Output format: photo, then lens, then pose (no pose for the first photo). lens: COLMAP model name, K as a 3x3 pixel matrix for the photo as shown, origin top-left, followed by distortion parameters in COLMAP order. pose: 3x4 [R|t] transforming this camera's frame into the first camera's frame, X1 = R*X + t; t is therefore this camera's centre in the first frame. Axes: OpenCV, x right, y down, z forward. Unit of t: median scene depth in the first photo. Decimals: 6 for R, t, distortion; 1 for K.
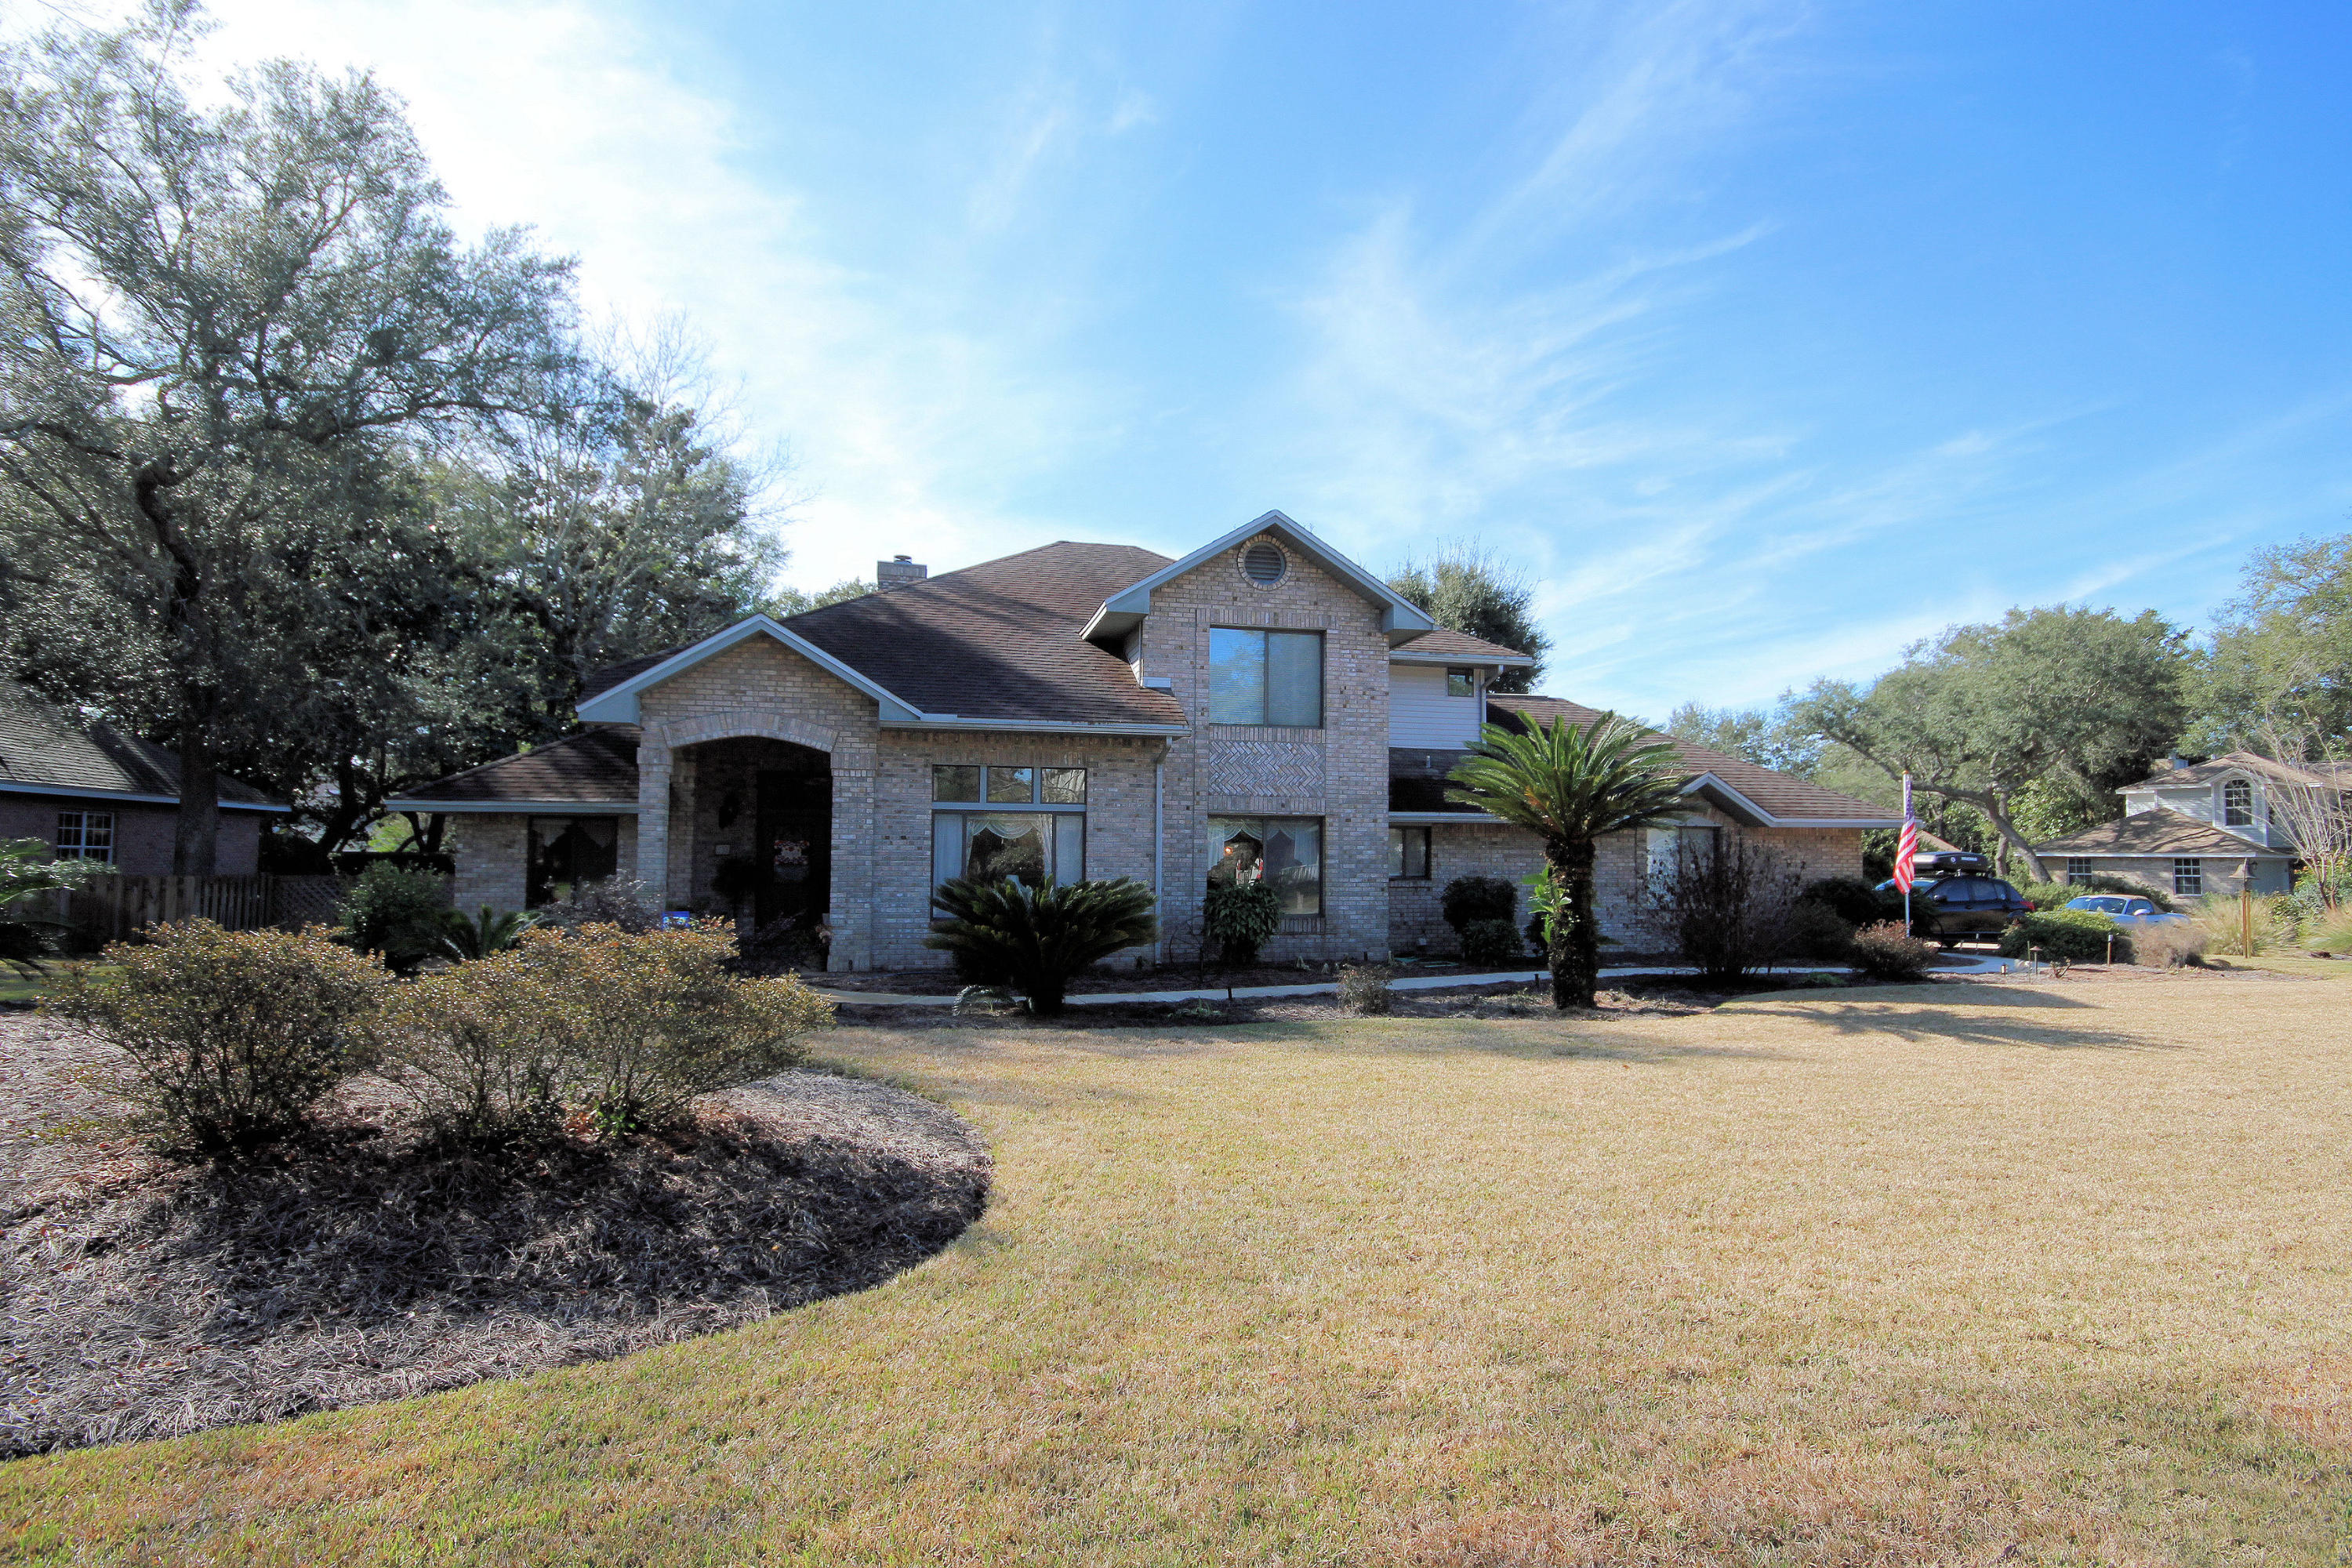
lens RADIAL K [[1168.5, 0, 1177.7], [0, 1168.5, 771.7], [0, 0, 1]] dist [0.008350, -0.002233]
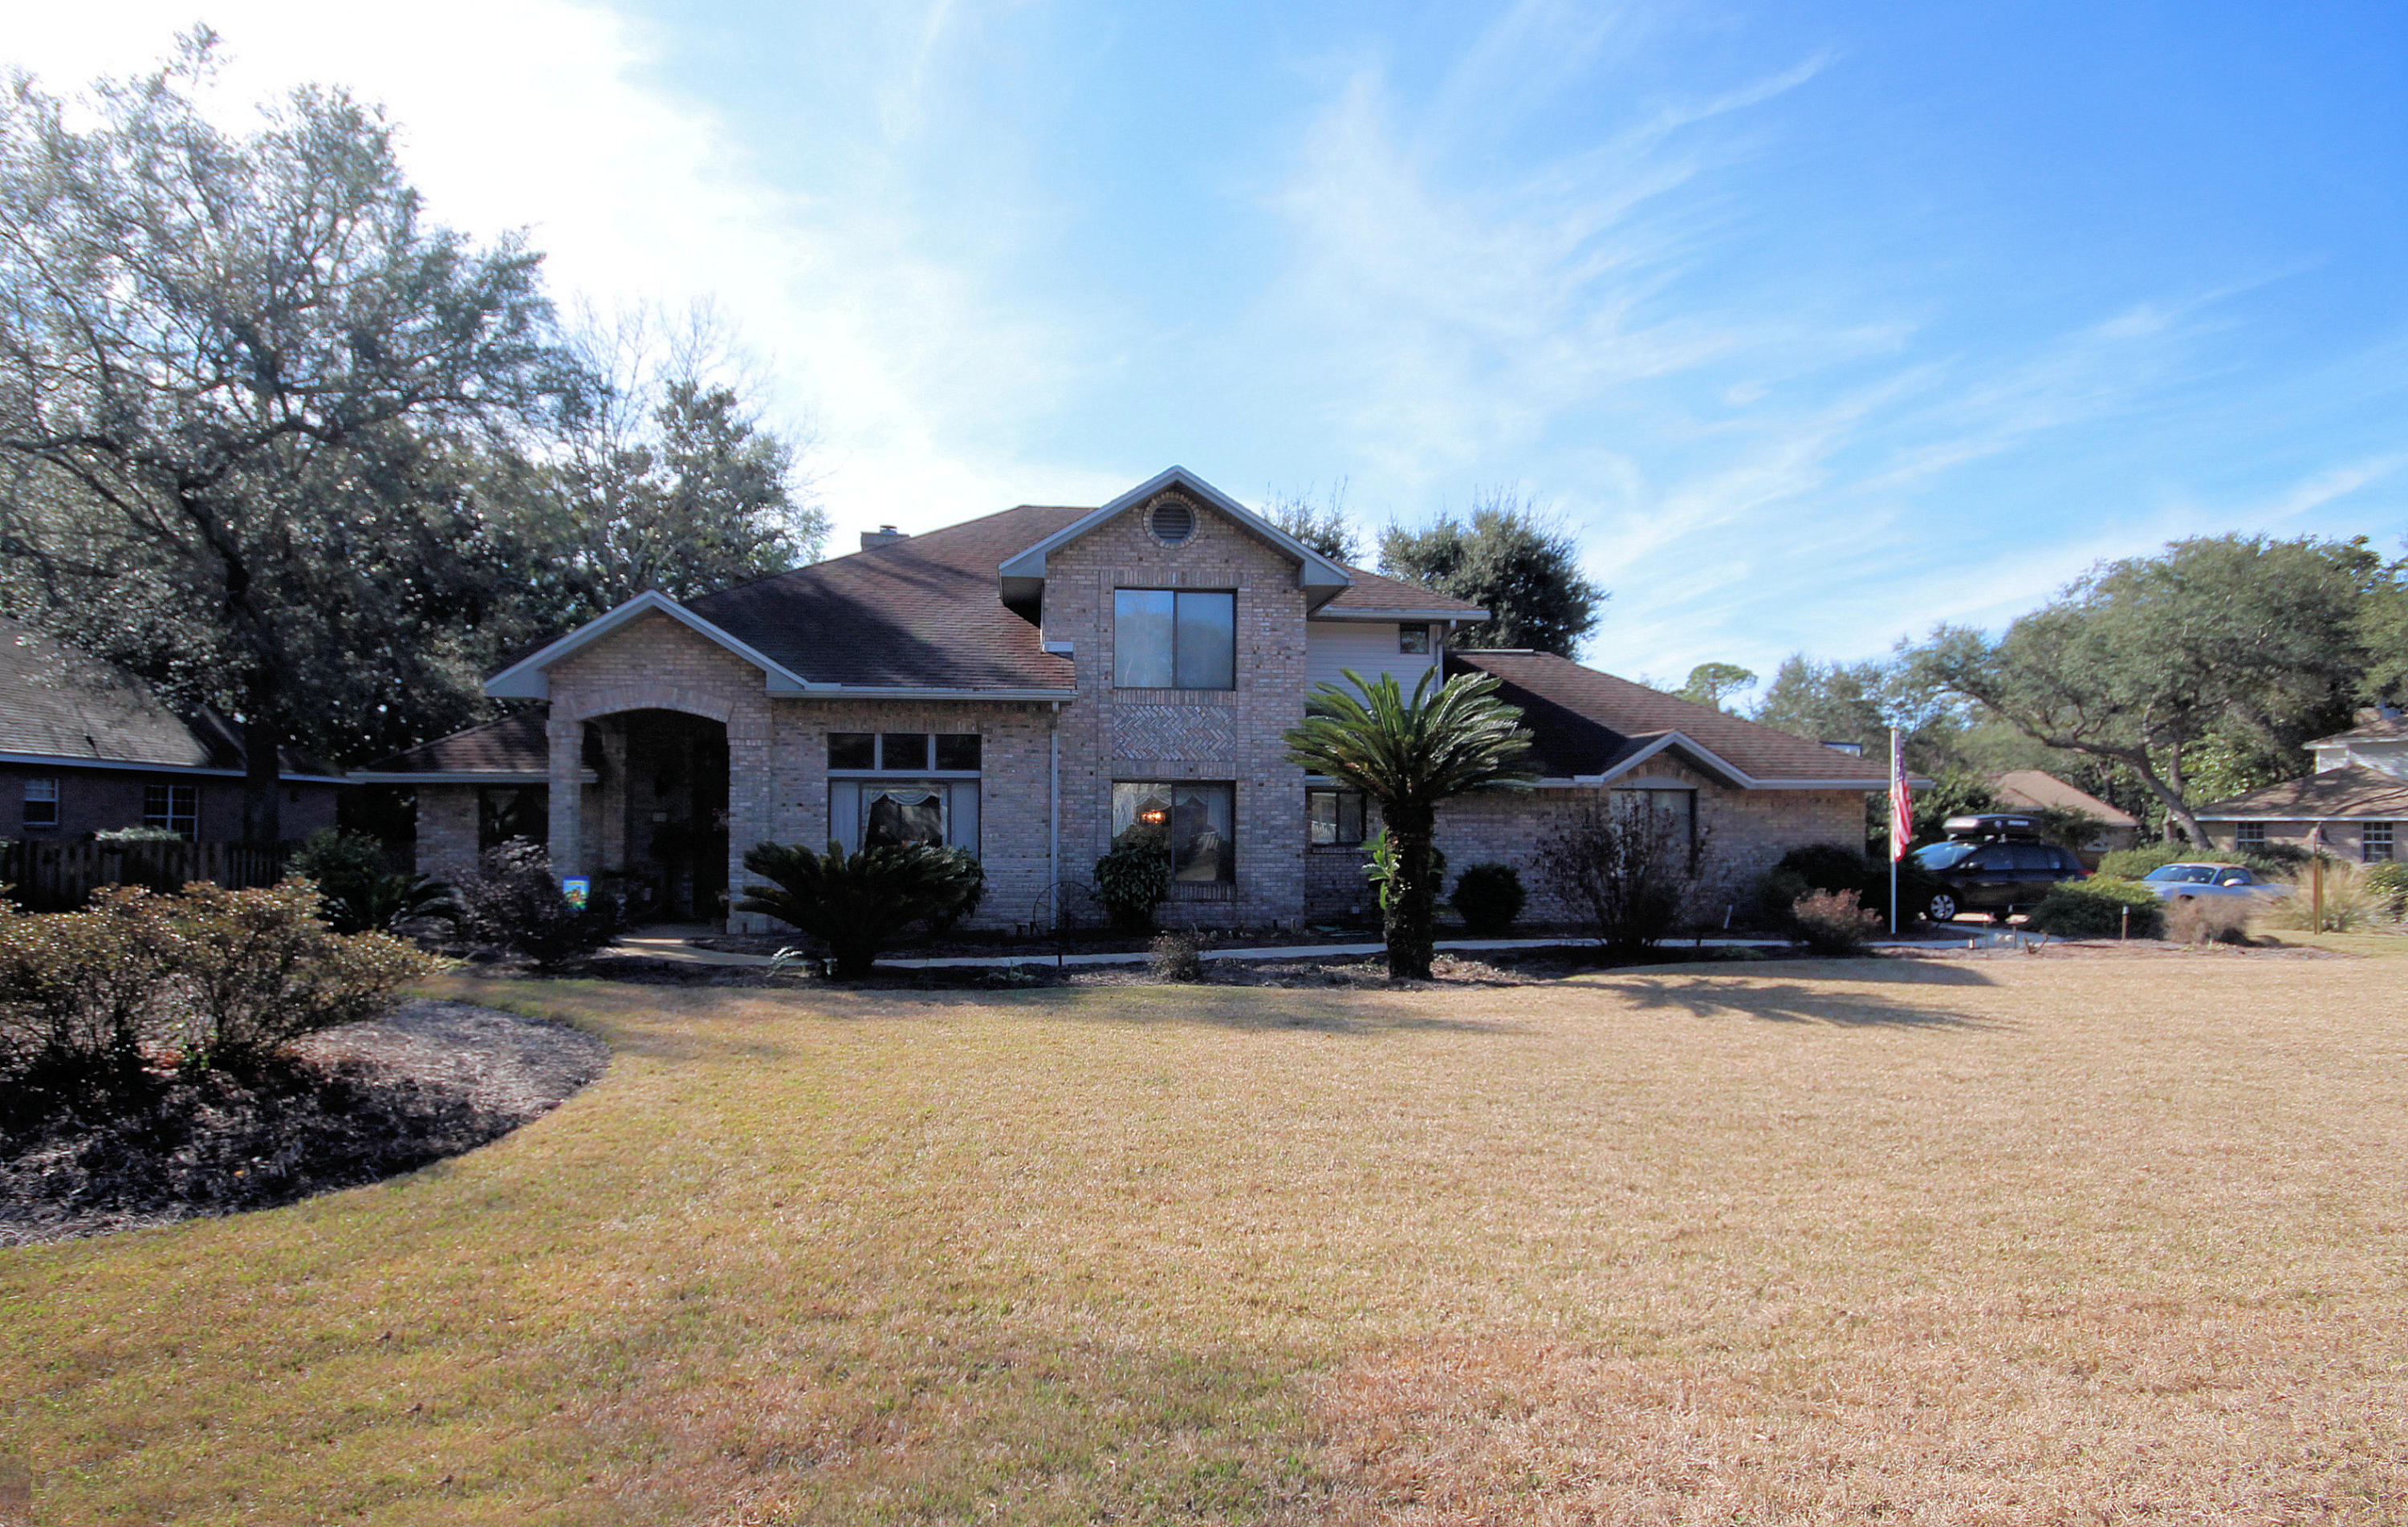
lens RADIAL K [[1207.6, 0, 1205.1], [0, 1207.6, 779.8], [0, 0, 1]] dist [-0.004525, 0.001700]
pose [[0.990819, -0.007544, -0.134987, 0.234150], [0.012295, 0.999333, 0.034399, 0.002244], [0.134637, -0.035743, 0.990250, 0.001962]]
